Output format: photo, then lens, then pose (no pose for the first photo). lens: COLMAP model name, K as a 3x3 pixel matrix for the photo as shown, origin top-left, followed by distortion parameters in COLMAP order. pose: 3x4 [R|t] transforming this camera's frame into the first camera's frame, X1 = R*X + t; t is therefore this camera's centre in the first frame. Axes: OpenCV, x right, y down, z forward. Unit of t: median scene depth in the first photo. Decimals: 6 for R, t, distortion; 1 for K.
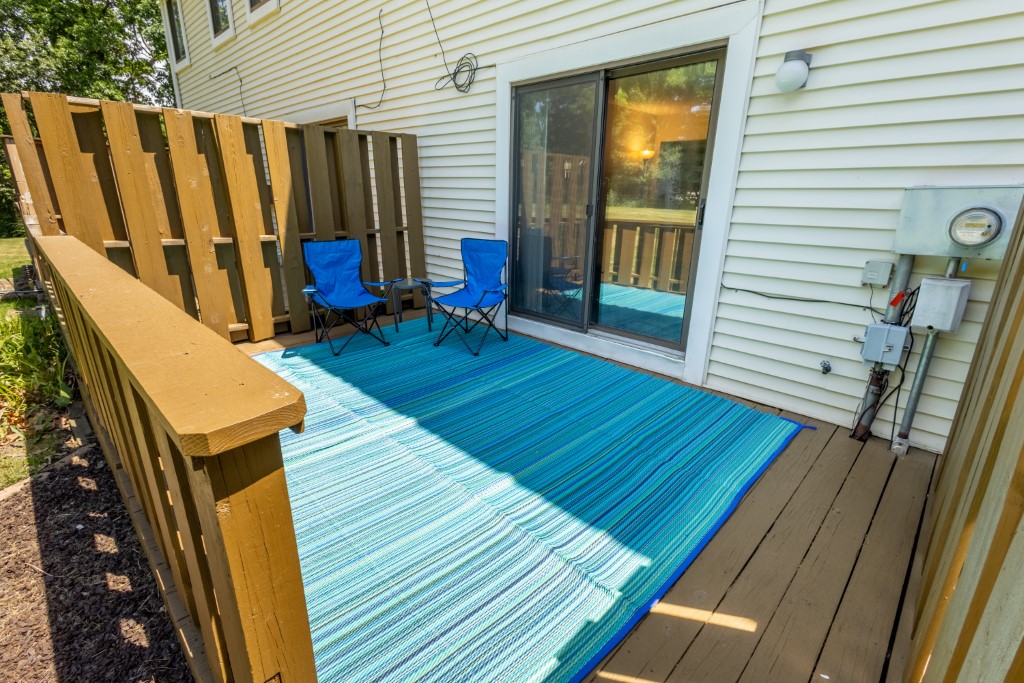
lens RADIAL K [[474.5, 0, 512.0], [0, 474.5, 341.5], [0, 0, 1]] dist [0.017749, -0.000780]
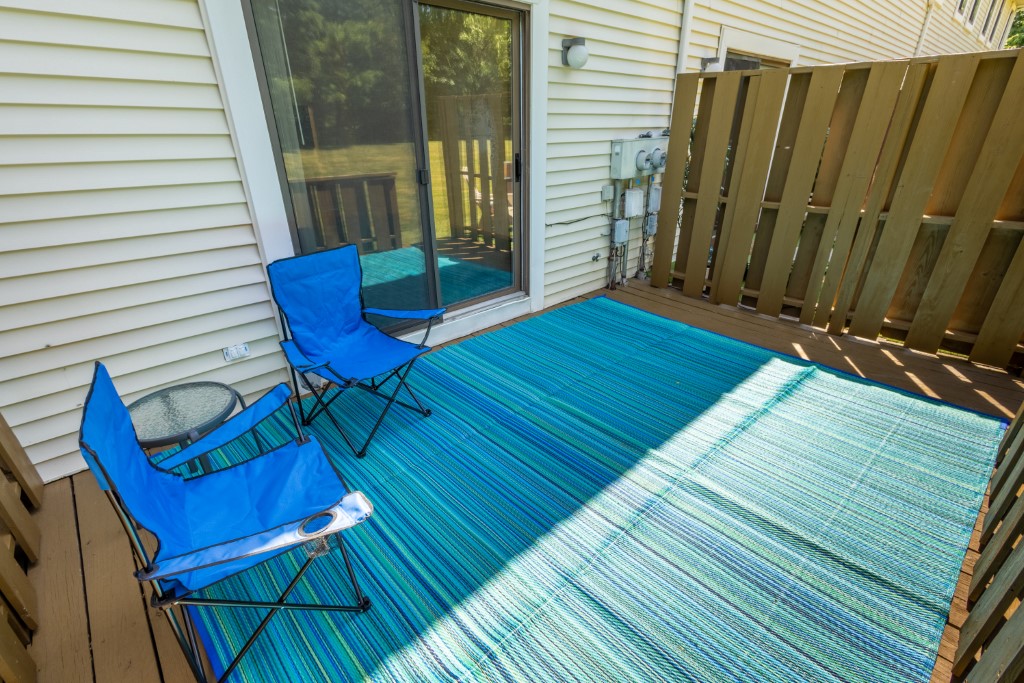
lens RADIAL K [[469.1, 0, 512.0], [0, 469.1, 341.5], [0, 0, 1]] dist [0.020495, -0.000056]
pose [[0.046595, -0.418796, 0.906884, -0.894995], [0.314514, 0.867846, 0.384609, -0.392982], [-0.948109, 0.267307, 0.172155, 1.070491]]
